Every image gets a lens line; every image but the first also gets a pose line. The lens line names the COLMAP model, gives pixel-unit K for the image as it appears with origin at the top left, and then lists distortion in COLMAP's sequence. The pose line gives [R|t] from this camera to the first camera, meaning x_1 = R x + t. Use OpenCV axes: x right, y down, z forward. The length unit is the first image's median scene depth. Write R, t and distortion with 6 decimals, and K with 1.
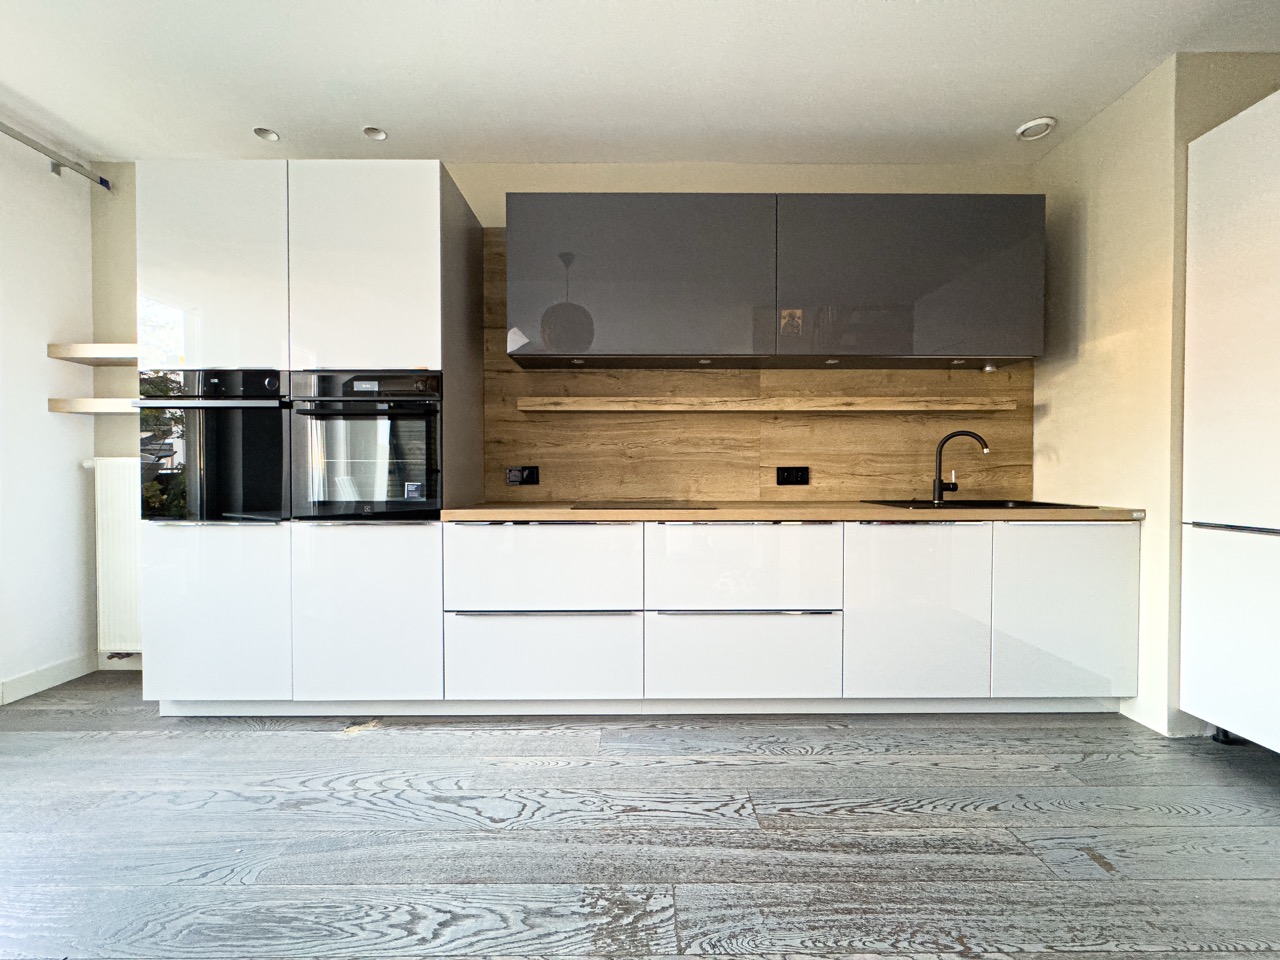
lens RADIAL K [[511.1, 0, 641.4], [0, 511.1, 478.1], [0, 0, 1]] dist [-0.002885, 0.000673]
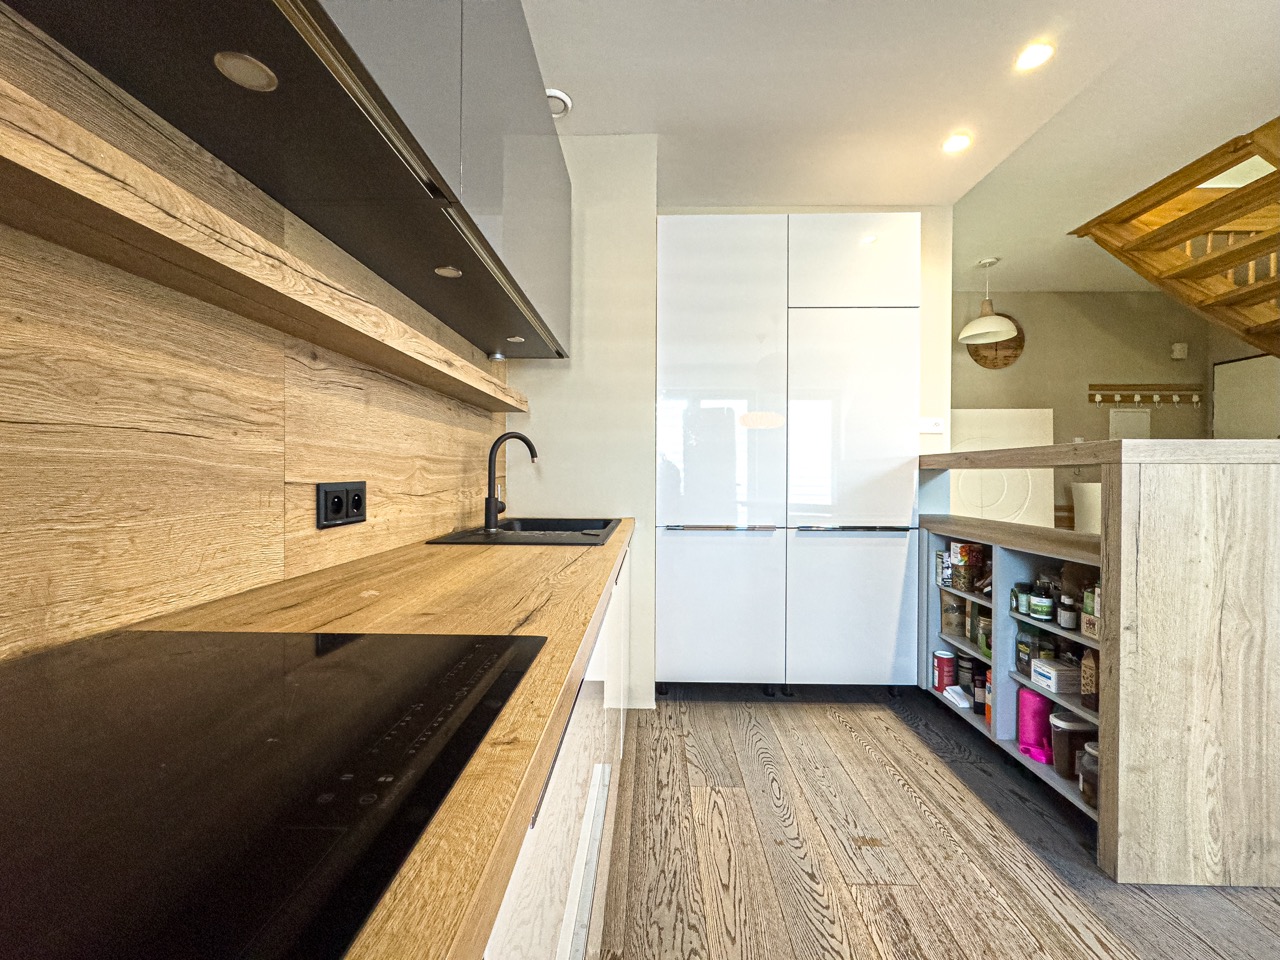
lens RADIAL K [[511.1, 0, 640.3], [0, 511.1, 478.8], [0, 0, 1]] dist [-0.002885, 0.000673]
pose [[0.036007, -0.006322, 0.999332, -0.119063], [0.008923, 0.999942, 0.006004, -0.026643], [-0.999312, 0.008701, 0.036061, 0.787115]]
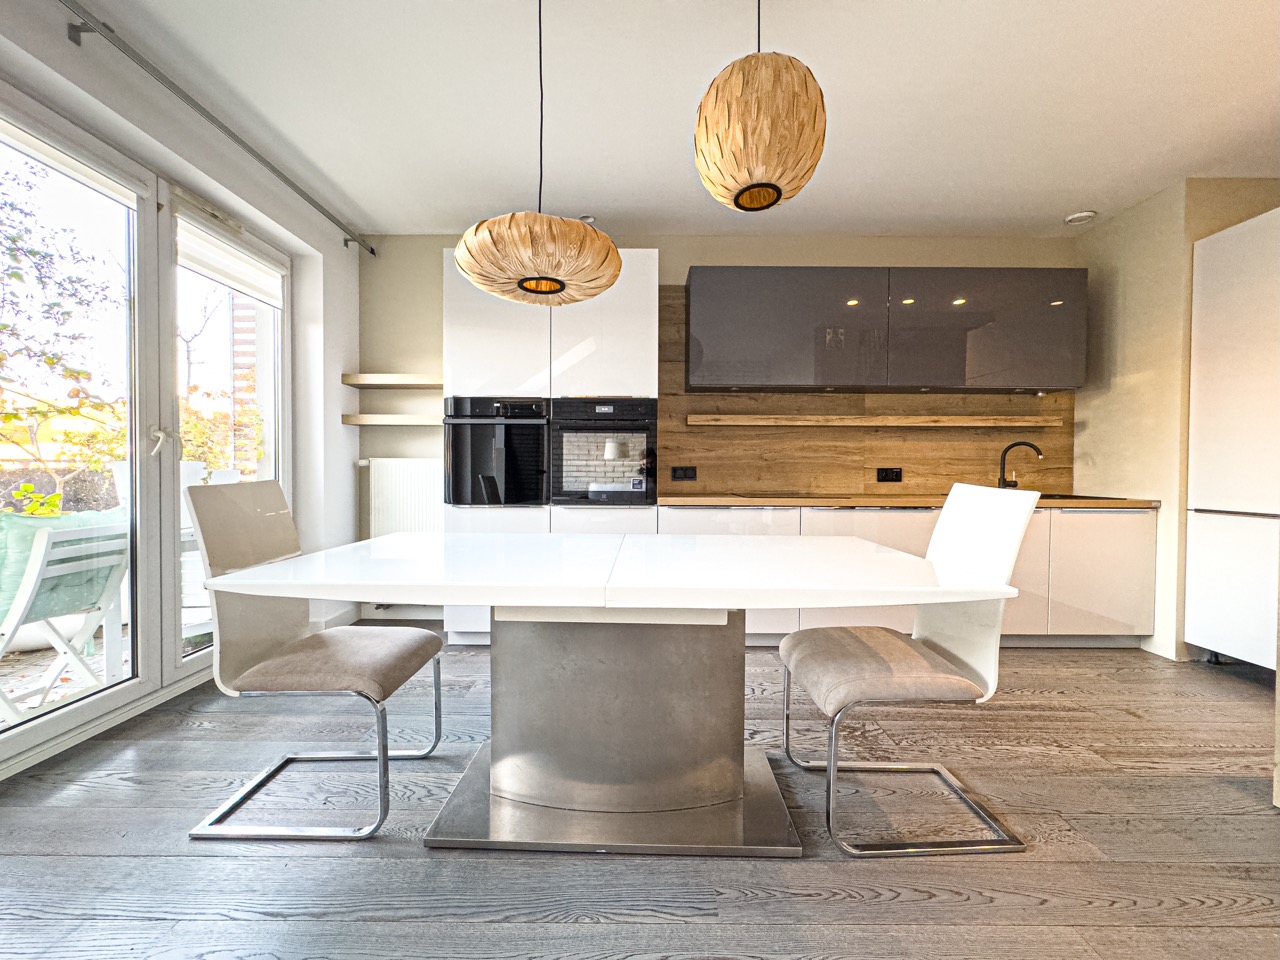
lens RADIAL K [[511.1, 0, 640.8], [0, 511.1, 478.7], [0, 0, 1]] dist [-0.002885, 0.000673]
pose [[0.999949, 0.006055, -0.008085, -0.352600], [-0.006030, 0.999977, 0.003146, 0.005182], [0.008103, -0.003097, 0.999962, -0.338073]]
